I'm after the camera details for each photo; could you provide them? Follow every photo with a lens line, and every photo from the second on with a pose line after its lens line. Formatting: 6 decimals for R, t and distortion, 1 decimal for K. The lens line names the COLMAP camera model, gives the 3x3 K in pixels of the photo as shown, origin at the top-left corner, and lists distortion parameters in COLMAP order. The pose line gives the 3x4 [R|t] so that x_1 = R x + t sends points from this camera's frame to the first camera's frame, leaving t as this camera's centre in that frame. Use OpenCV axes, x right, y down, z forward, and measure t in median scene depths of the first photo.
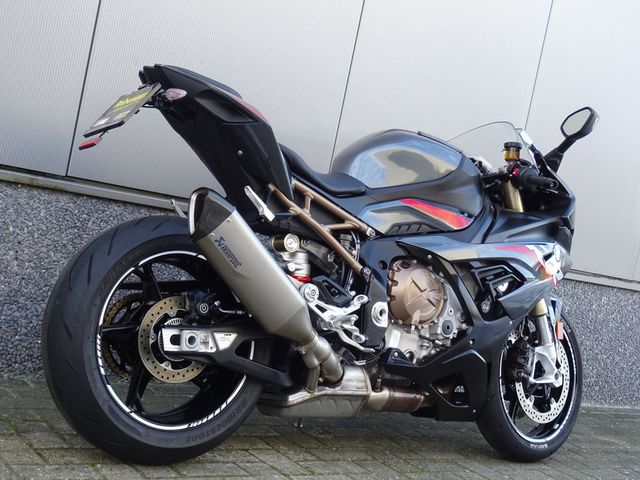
lens RADIAL K [[959.5, 0, 318.8], [0, 959.5, 243.4], [0, 0, 1]] dist [0.033771, 0.000000]
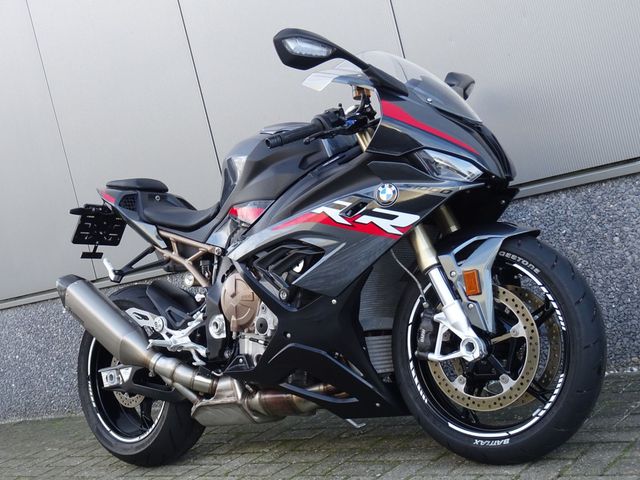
lens RADIAL K [[959.5, 0, 318.7], [0, 959.5, 238.5], [0, 0, 1]] dist [0.033771, 0.000000]
pose [[0.168298, -0.213559, -0.962324, 1.157844], [0.232274, 0.957352, -0.171834, 0.193669], [0.957979, -0.194603, 0.210725, 0.922698]]
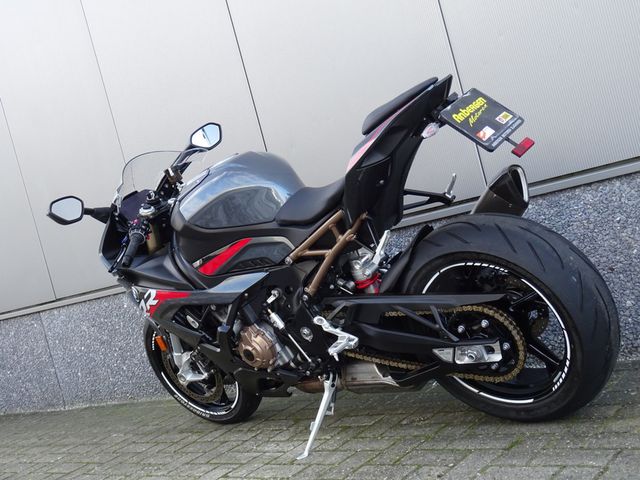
lens RADIAL K [[786.2, 0, 320.0], [0, 786.2, 238.2], [0, 0, 1]] dist [0.028313, 0.000000]
pose [[0.160193, -0.221400, -0.961936, 0.878722], [0.249735, 0.951906, -0.177502, 0.143741], [0.954972, -0.211794, 0.207780, 0.883422]]
